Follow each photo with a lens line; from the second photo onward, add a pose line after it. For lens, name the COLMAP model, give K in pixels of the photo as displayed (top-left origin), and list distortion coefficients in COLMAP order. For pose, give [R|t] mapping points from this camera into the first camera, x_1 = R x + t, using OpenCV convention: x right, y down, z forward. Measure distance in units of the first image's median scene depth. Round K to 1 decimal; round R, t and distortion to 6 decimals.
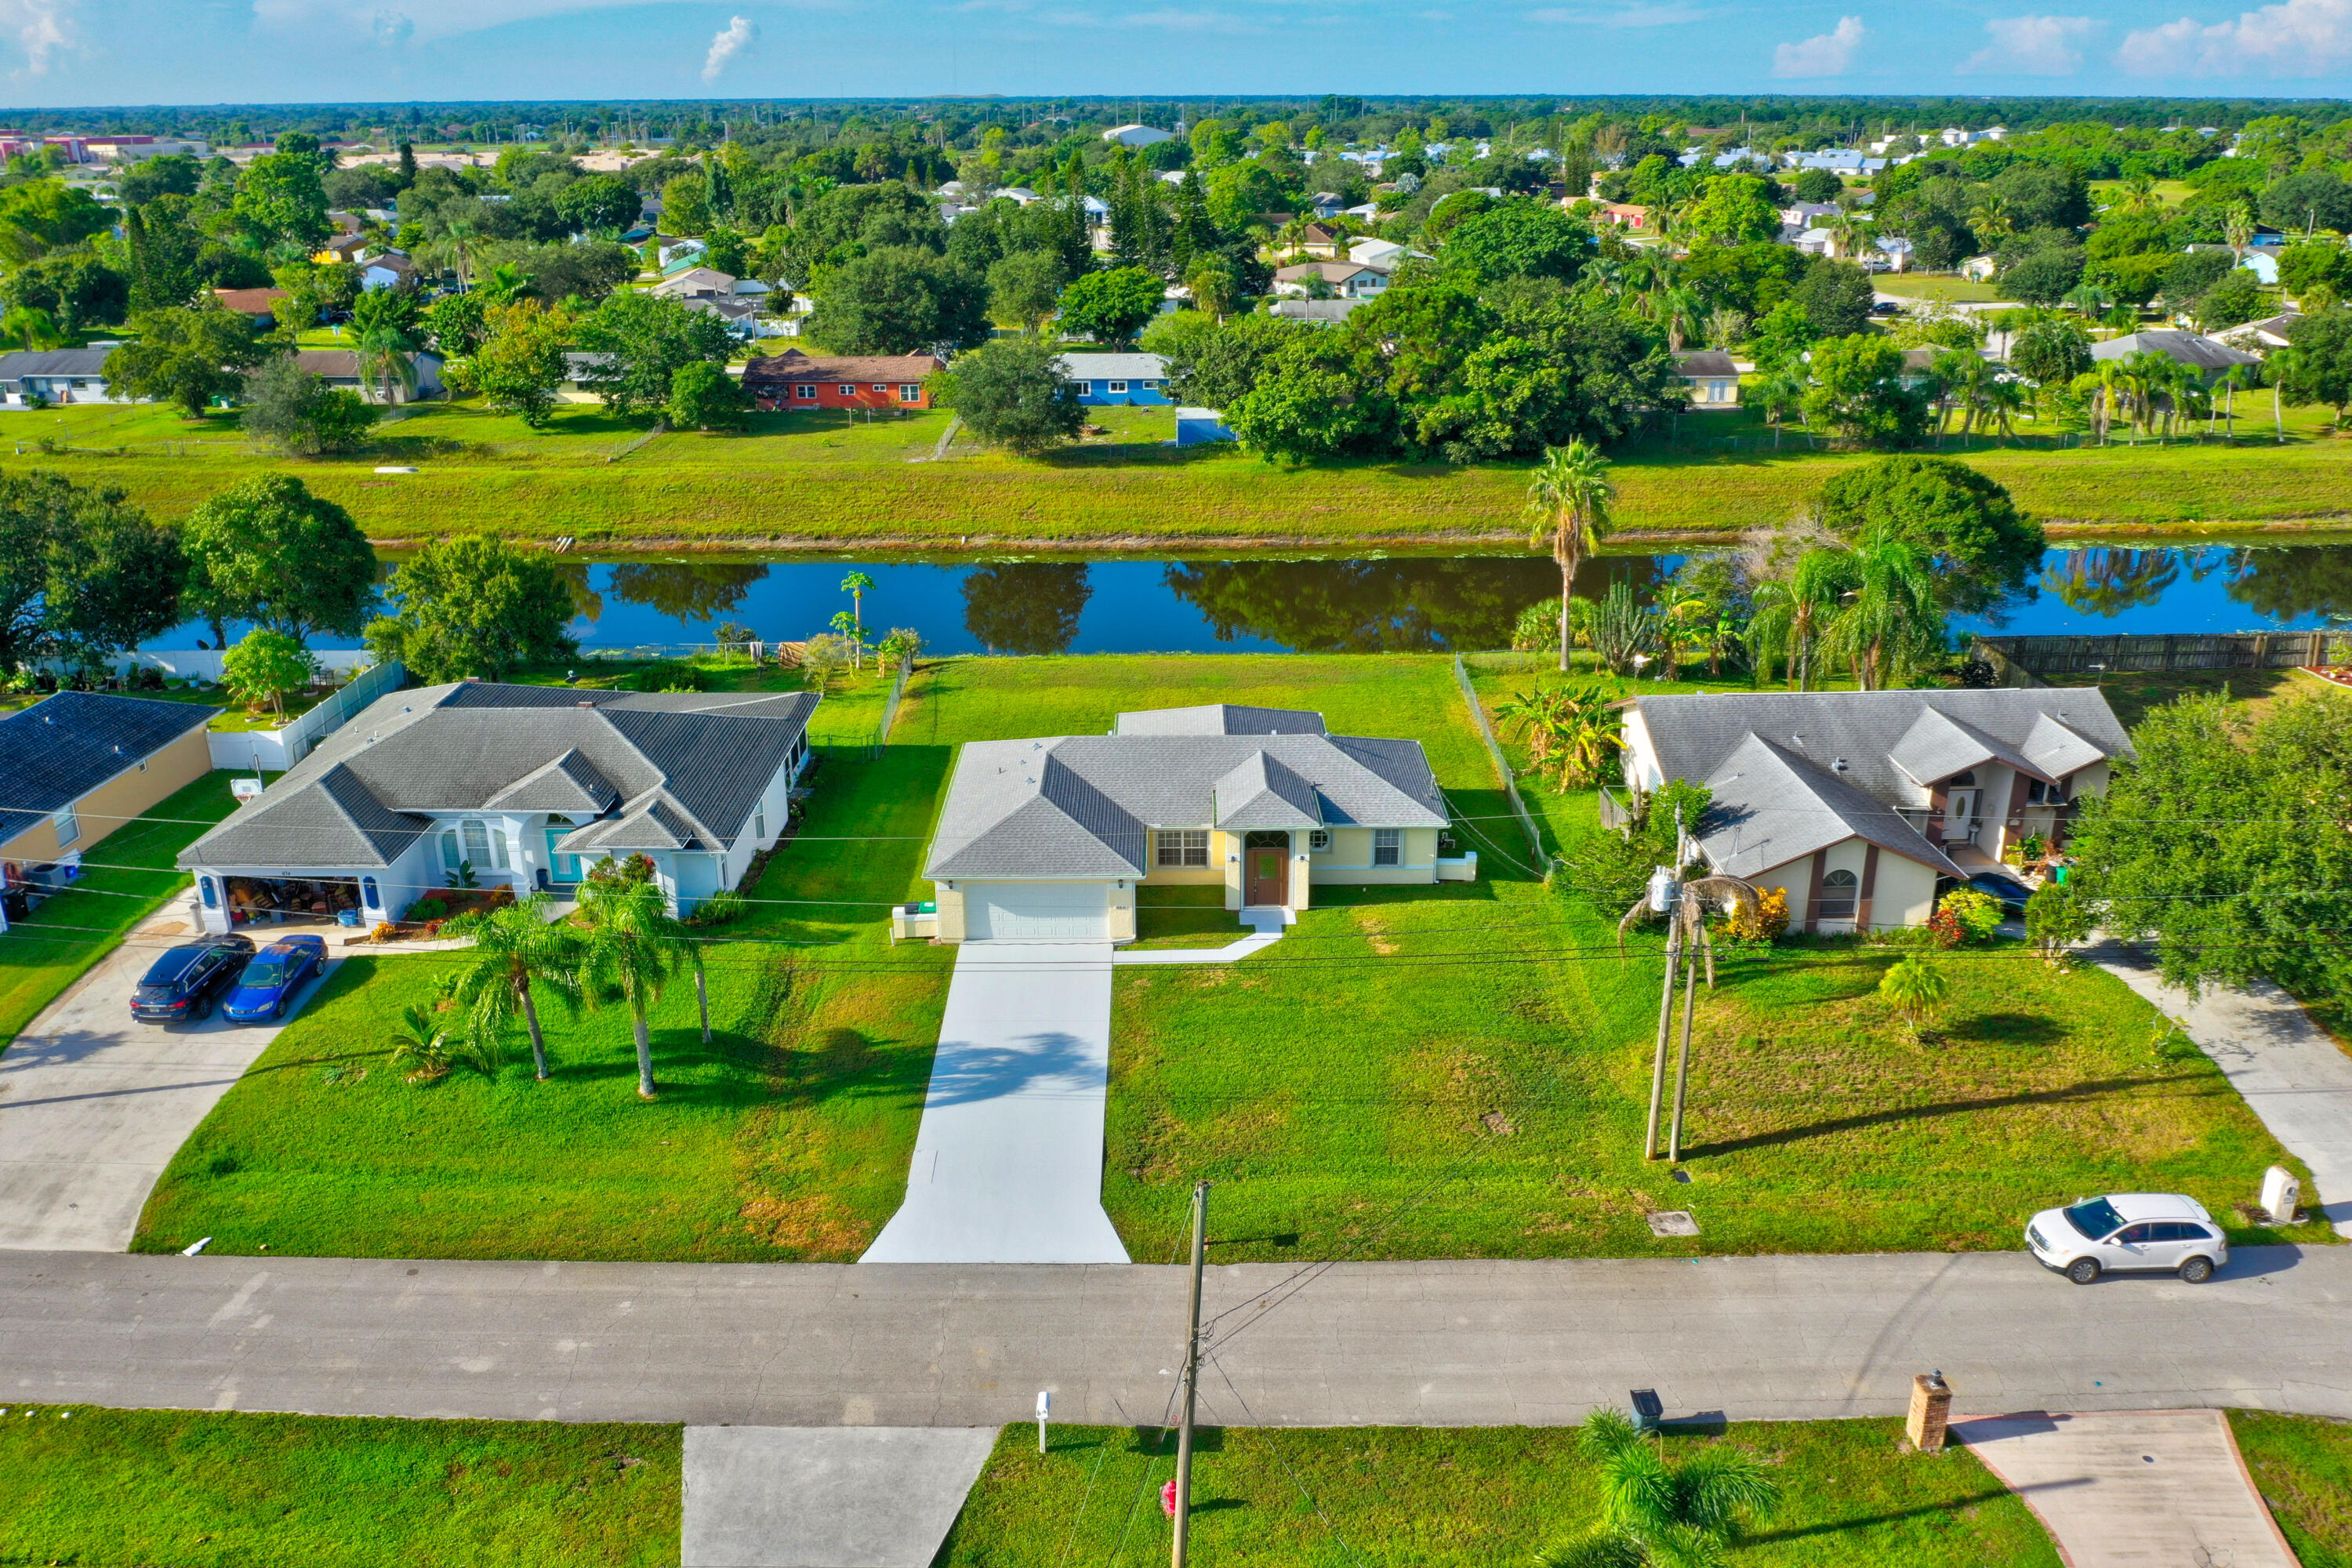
lens RADIAL K [[1823.1, 0, 1176.0], [0, 1823.1, 784.0], [0, 0, 1]] dist [-0.025484, -0.005682]
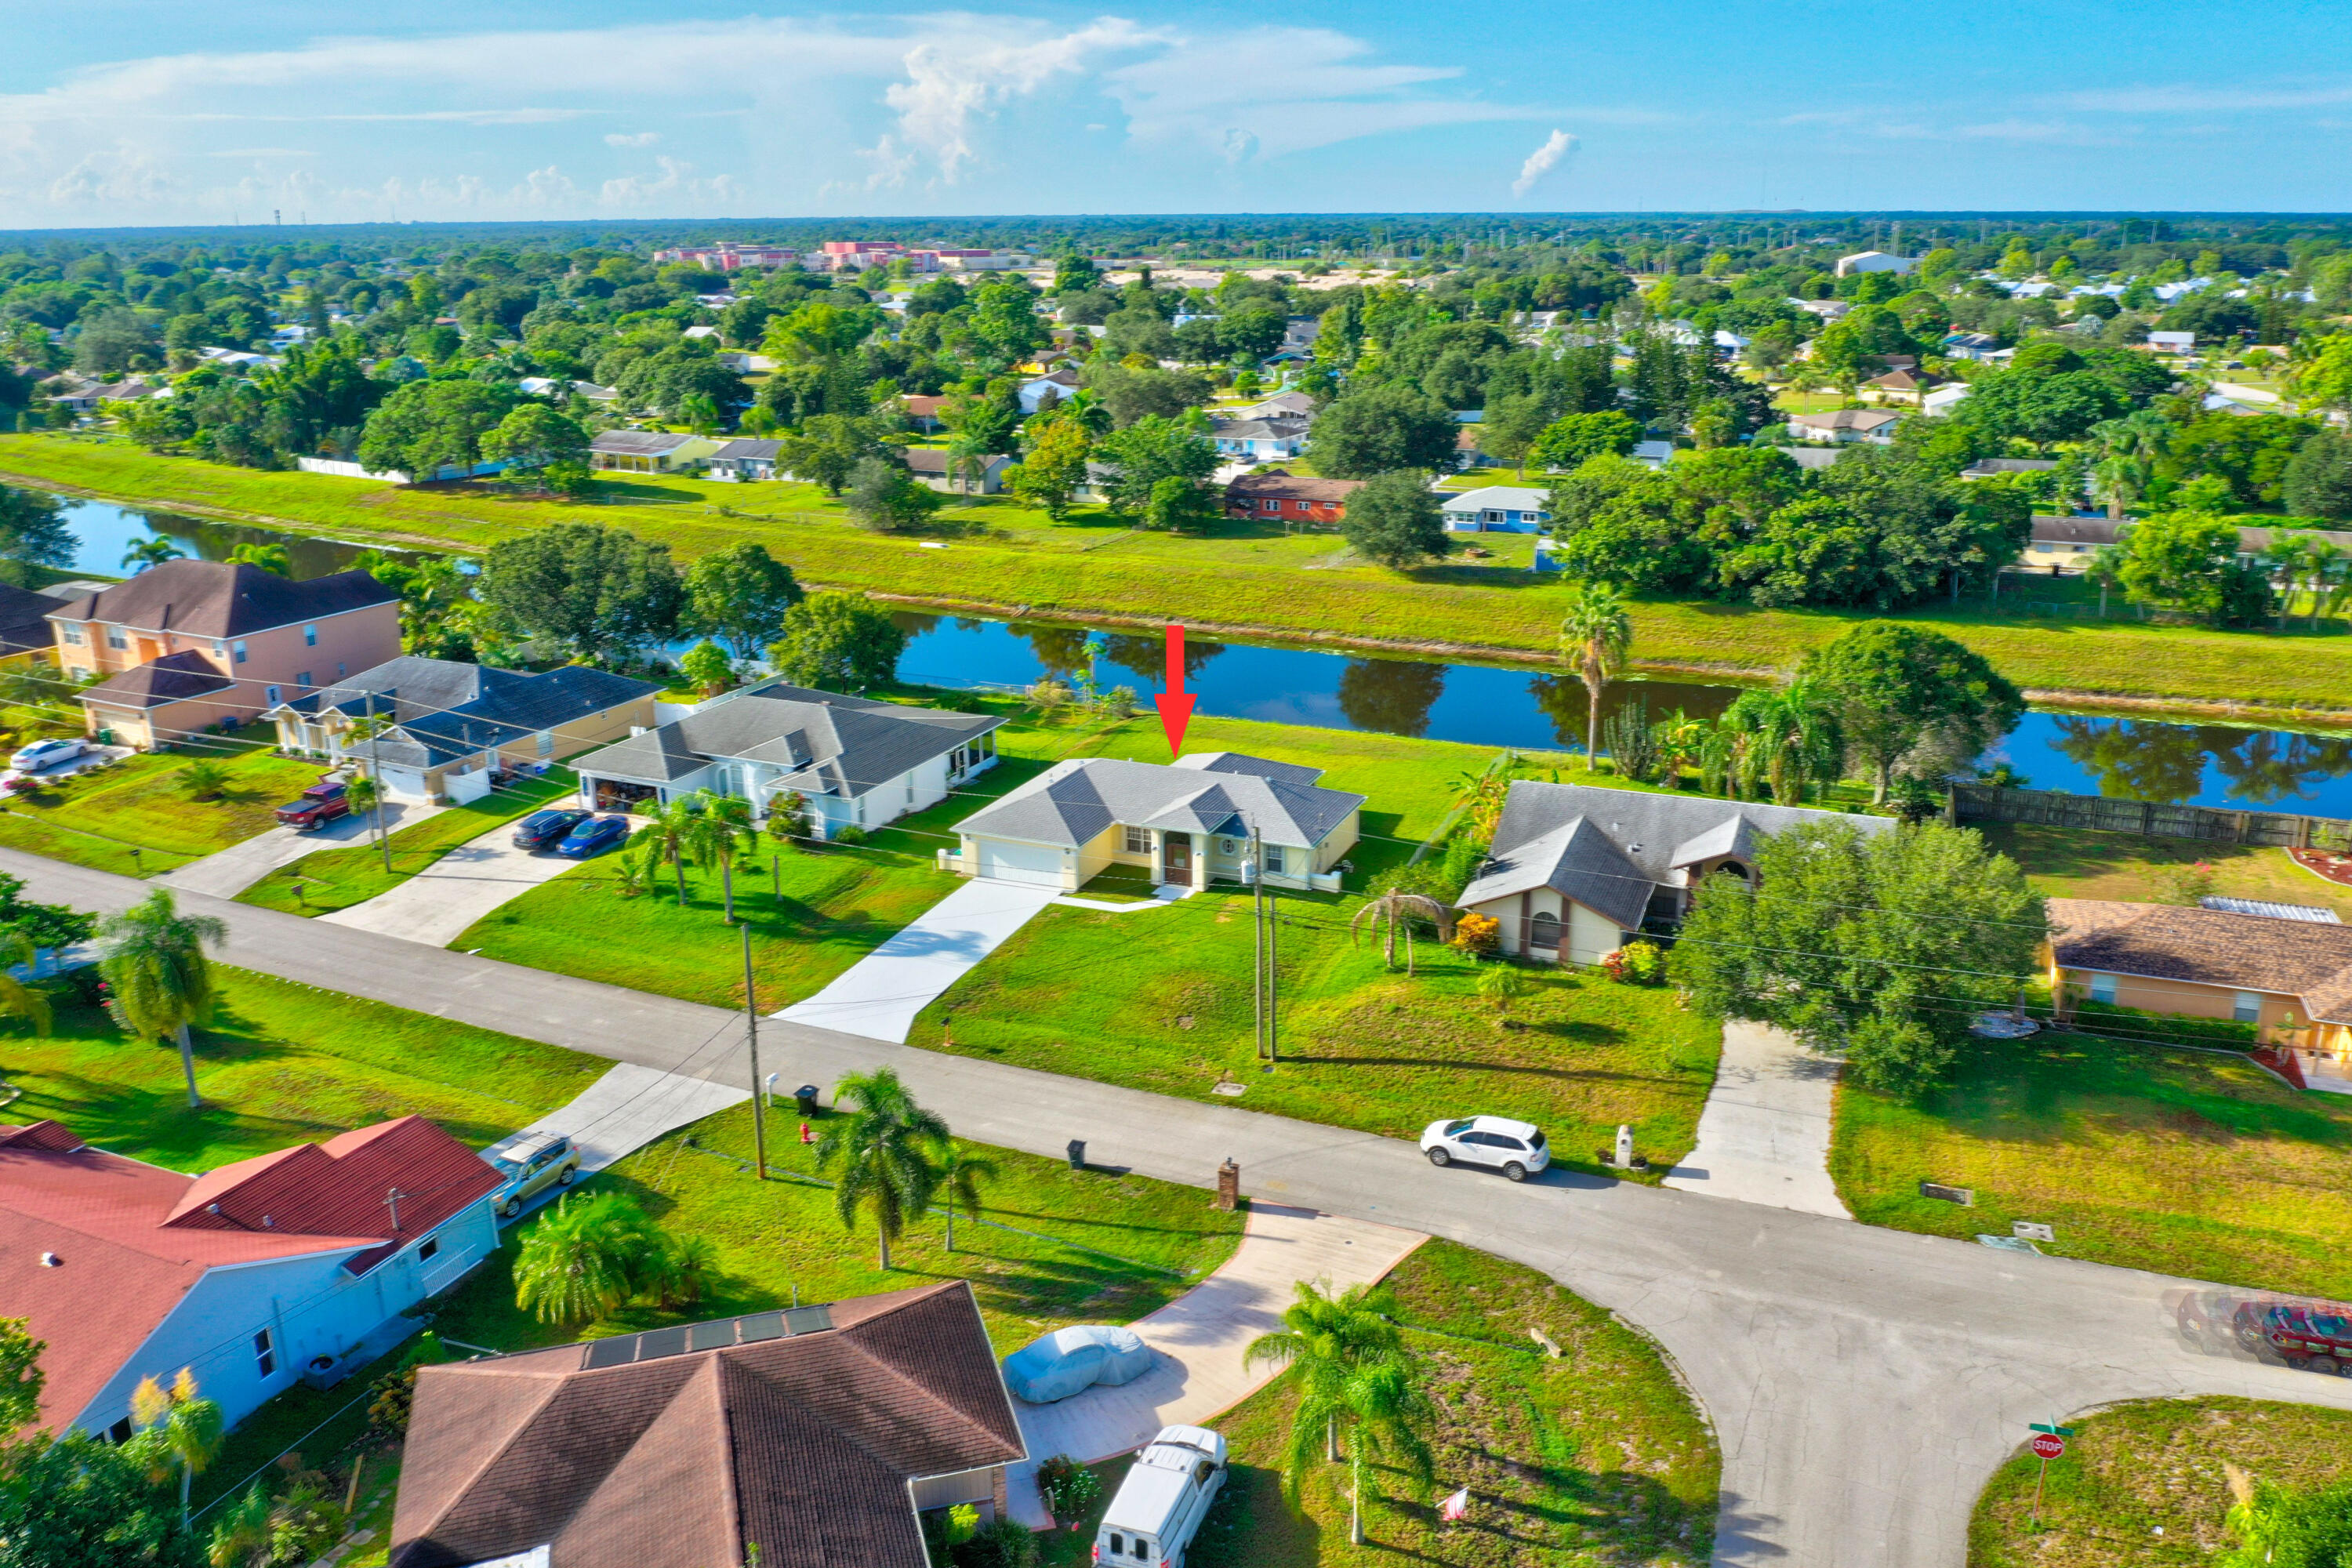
lens RADIAL K [[1823.1, 0, 1176.0], [0, 1823.1, 784.0], [0, 0, 1]] dist [-0.025484, -0.005682]
pose [[0.915465, 0.117994, -0.384710, 0.480107], [-0.139284, 0.989861, -0.027845, 0.022504], [0.377524, 0.079075, 0.922617, -0.271774]]
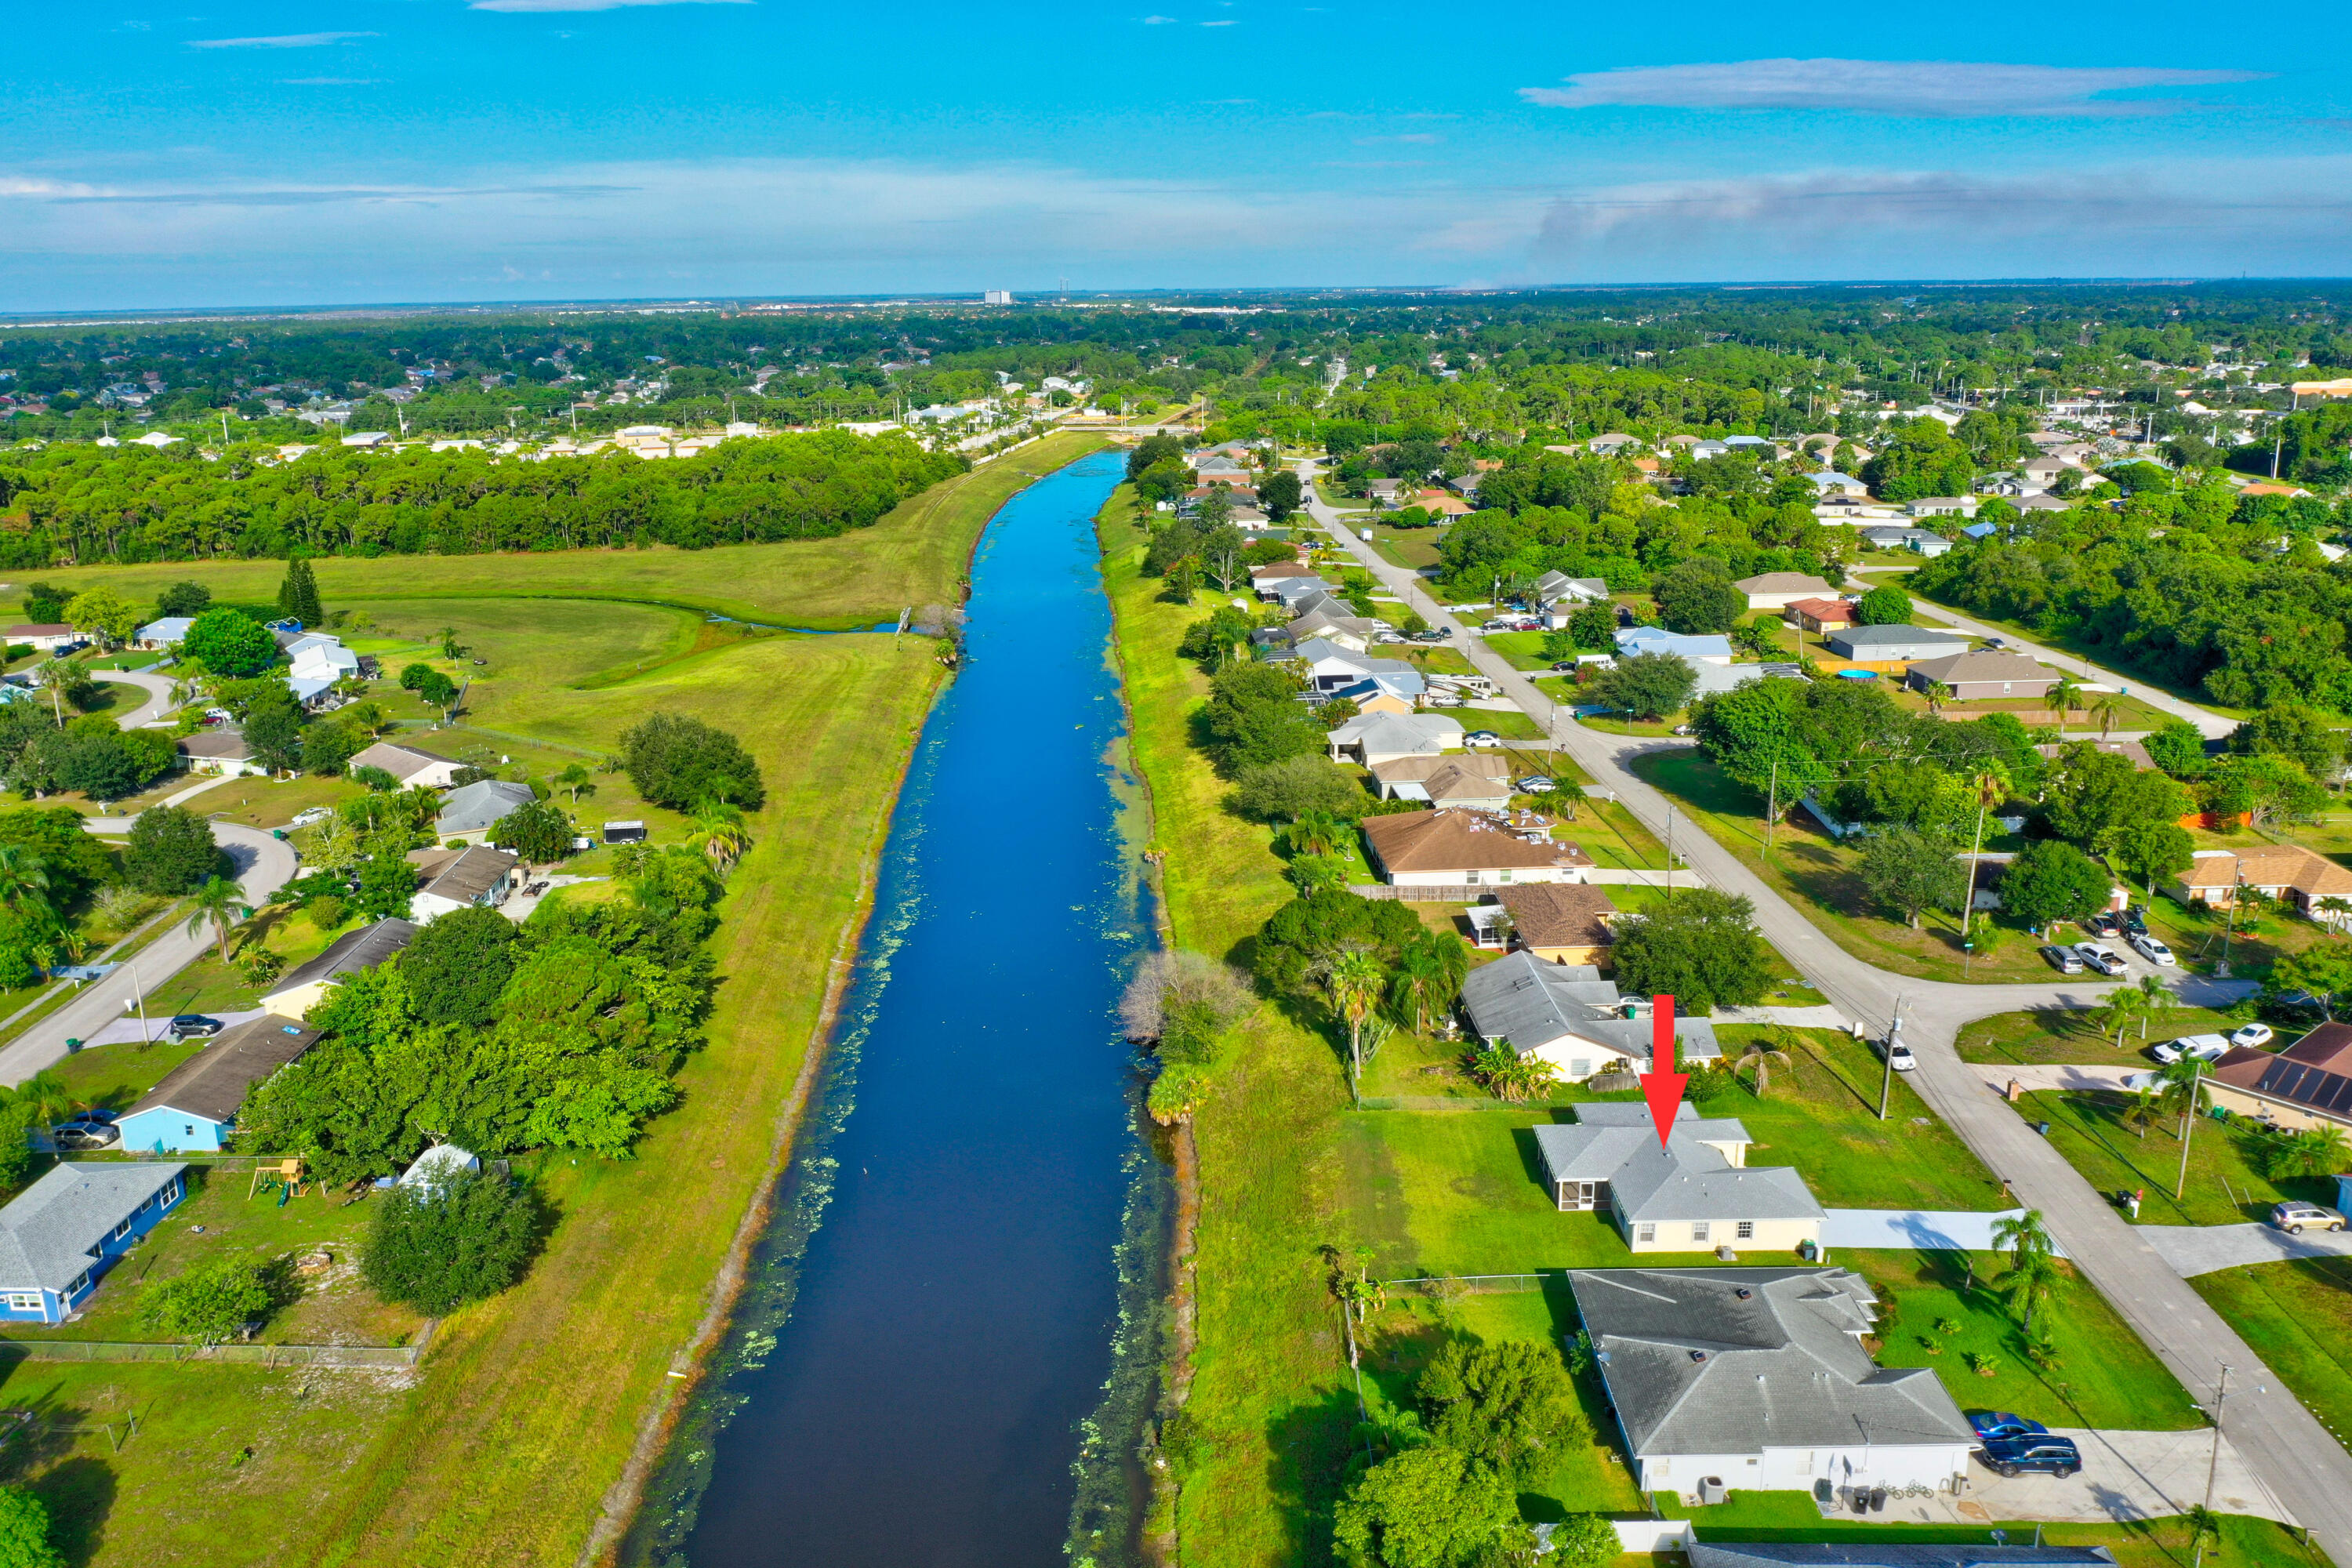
lens RADIAL K [[1823.1, 0, 1176.0], [0, 1823.1, 784.0], [0, 0, 1]] dist [-0.025484, -0.005682]
pose [[0.004900, -0.259978, 0.965602, -1.482421], [0.370153, 0.897497, 0.239763, -0.856819], [-0.928958, 0.356245, 0.100629, 0.993221]]
